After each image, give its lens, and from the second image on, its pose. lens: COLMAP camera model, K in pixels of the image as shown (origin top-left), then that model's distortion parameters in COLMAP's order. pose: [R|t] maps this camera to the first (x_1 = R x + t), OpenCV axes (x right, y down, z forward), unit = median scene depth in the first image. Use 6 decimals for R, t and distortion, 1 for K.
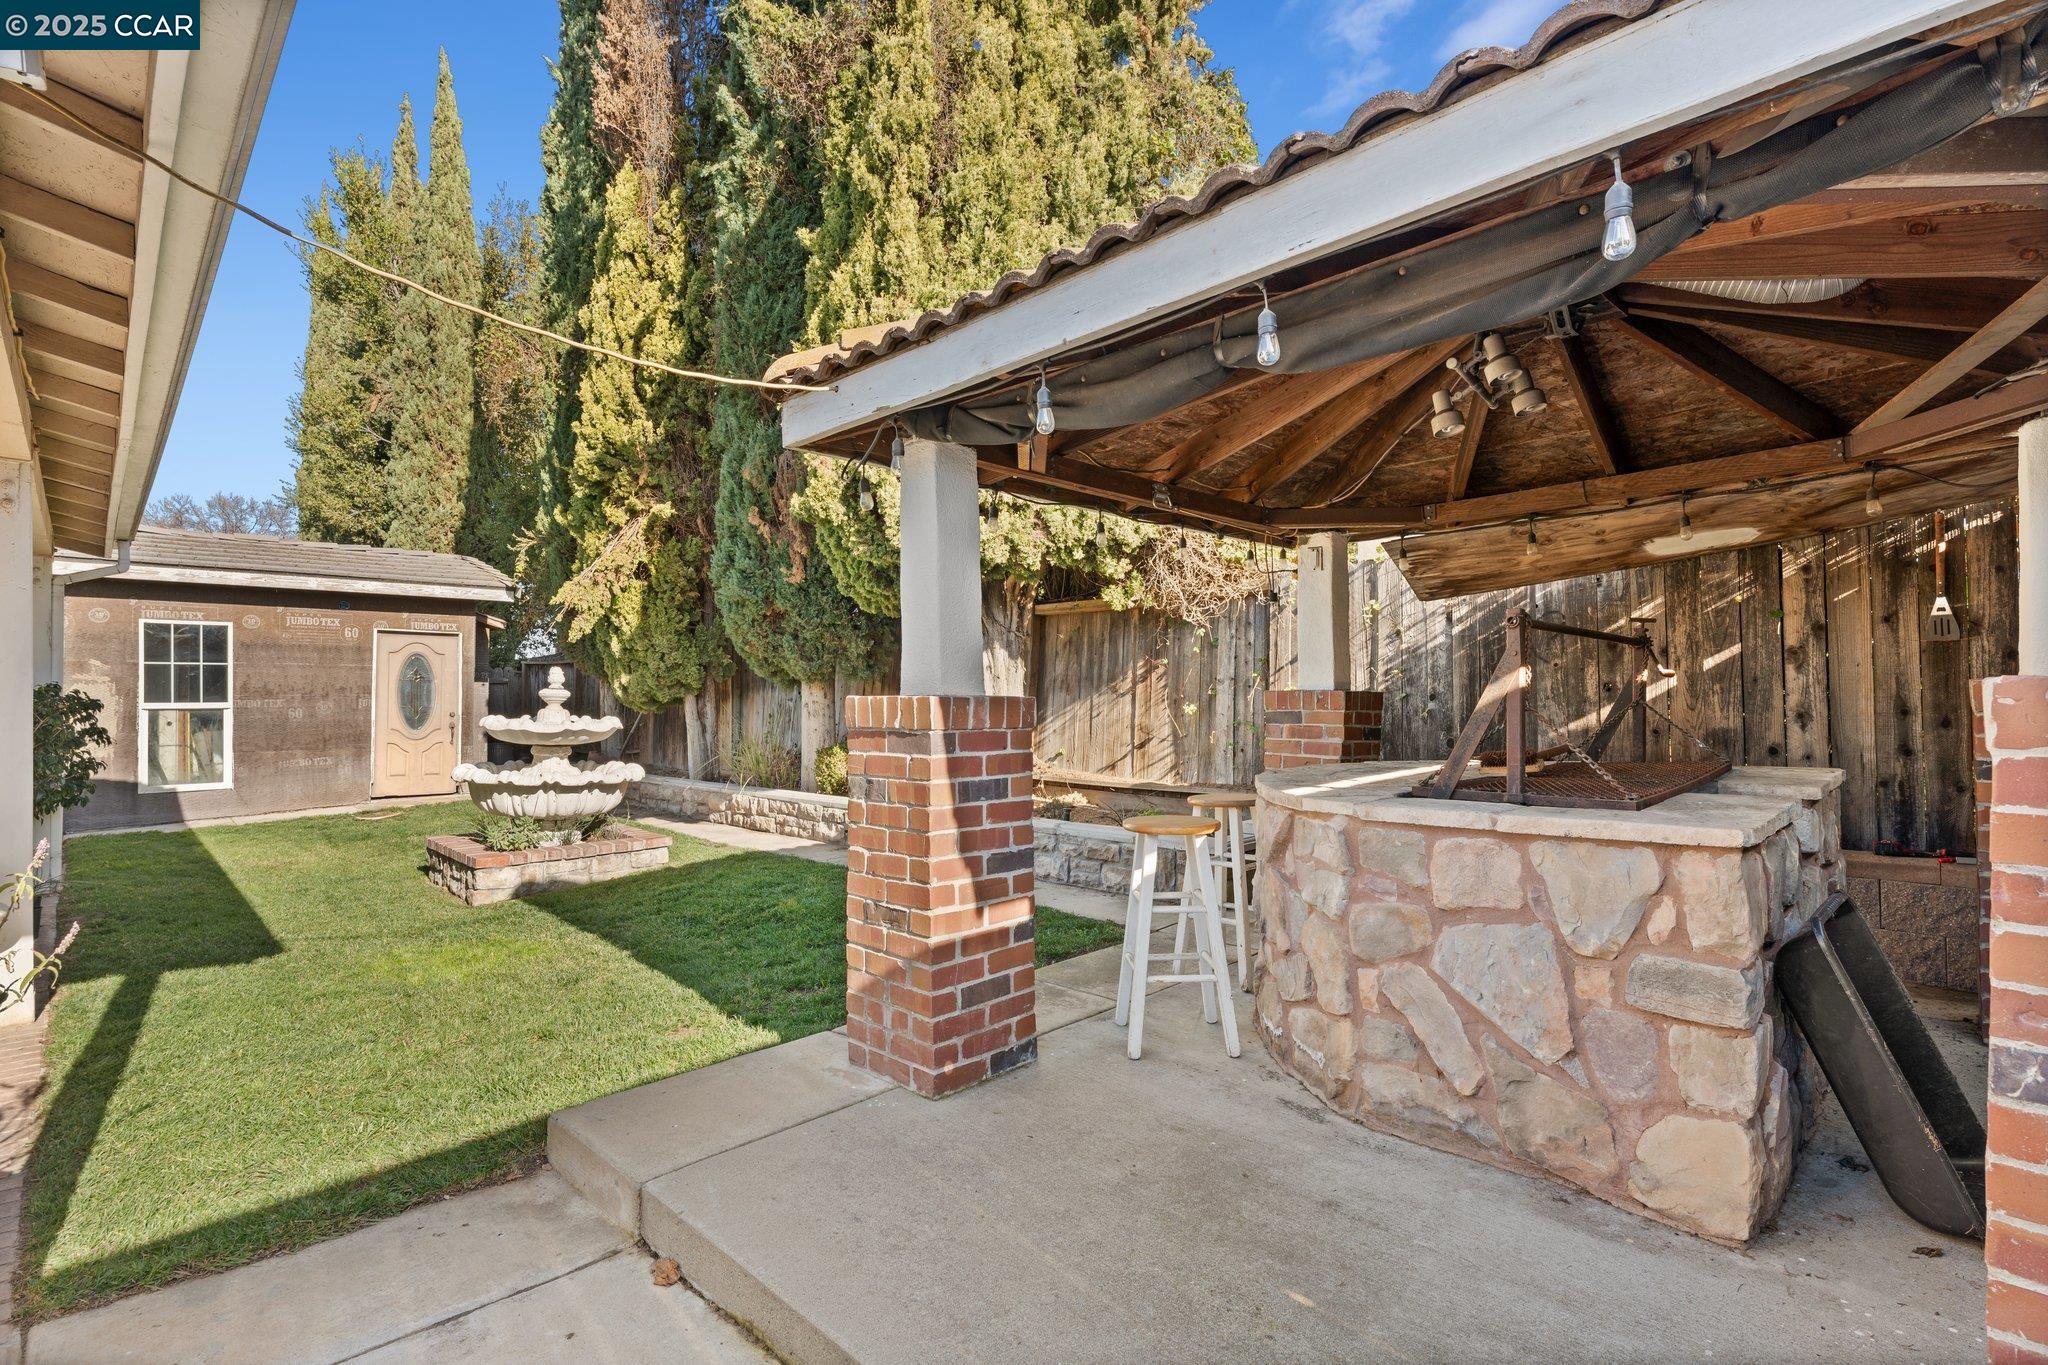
lens RADIAL K [[958.3, 0, 1023.9], [0, 958.3, 691.2], [0, 0, 1]] dist [-0.002002, -0.000235]
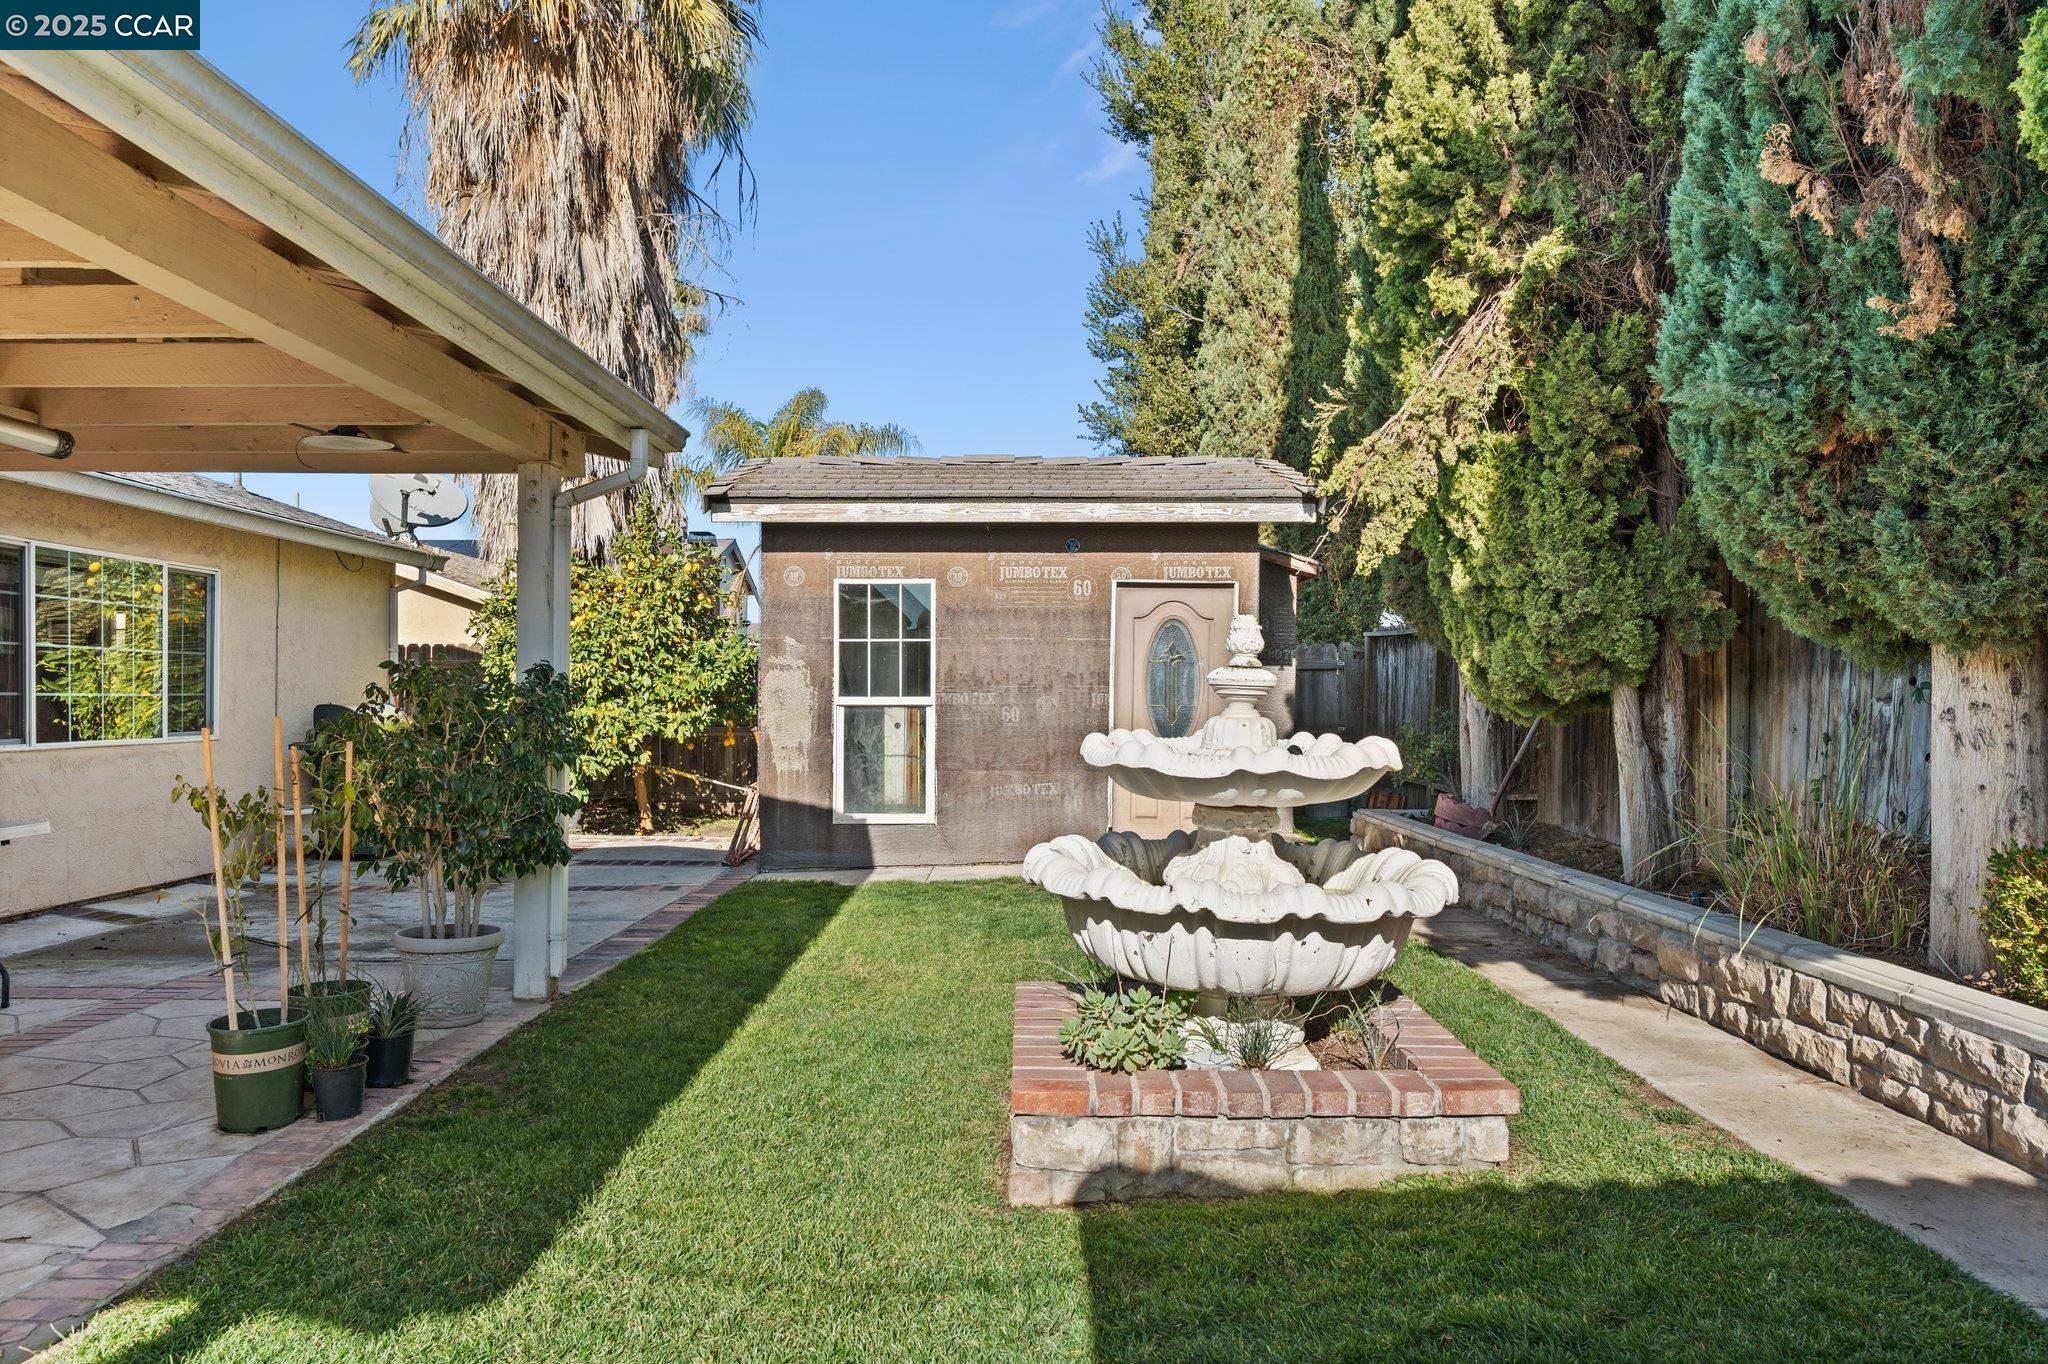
lens RADIAL K [[1381.4, 0, 1024.0], [0, 1381.4, 682.0], [0, 0, 1]] dist [0.006340, -0.003729]
pose [[0.711638, -0.001576, -0.702545, -0.127869], [-0.000328, 0.999997, -0.002576, 0.004812], [0.702547, 0.002063, 0.711635, 0.463823]]
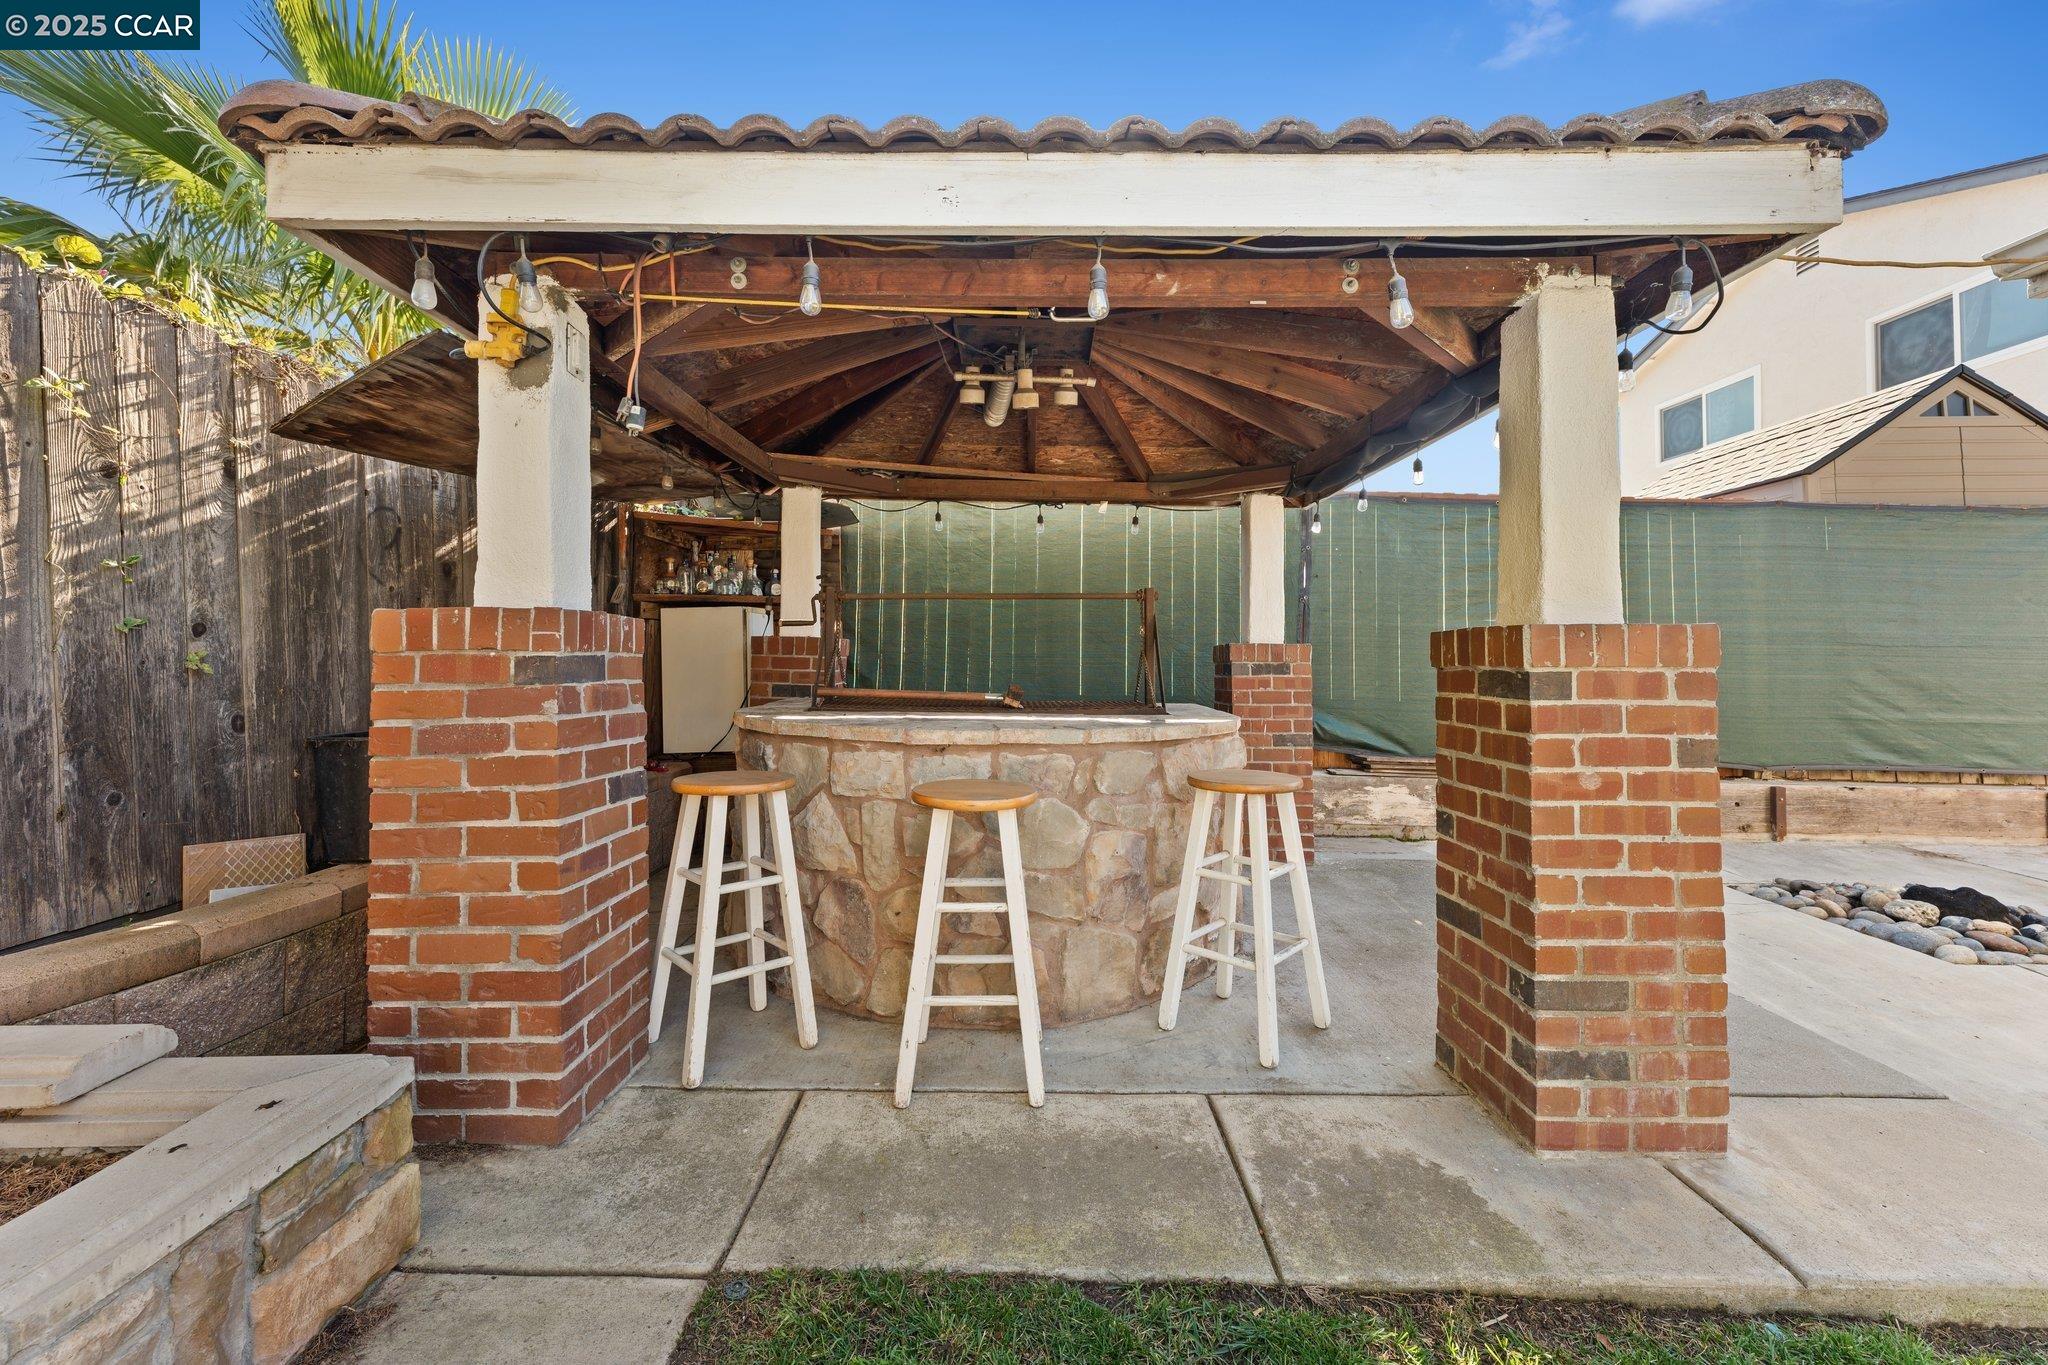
lens RADIAL K [[814.6, 0, 1032.8], [0, 814.6, 711.1], [0, 0, 1]] dist [0.003176, 0.000592]
pose [[-0.722528, -0.038594, 0.690263, -0.104271], [-0.005921, 0.998749, 0.049644, 0.016443], [-0.691316, 0.031782, -0.721853, 0.701212]]
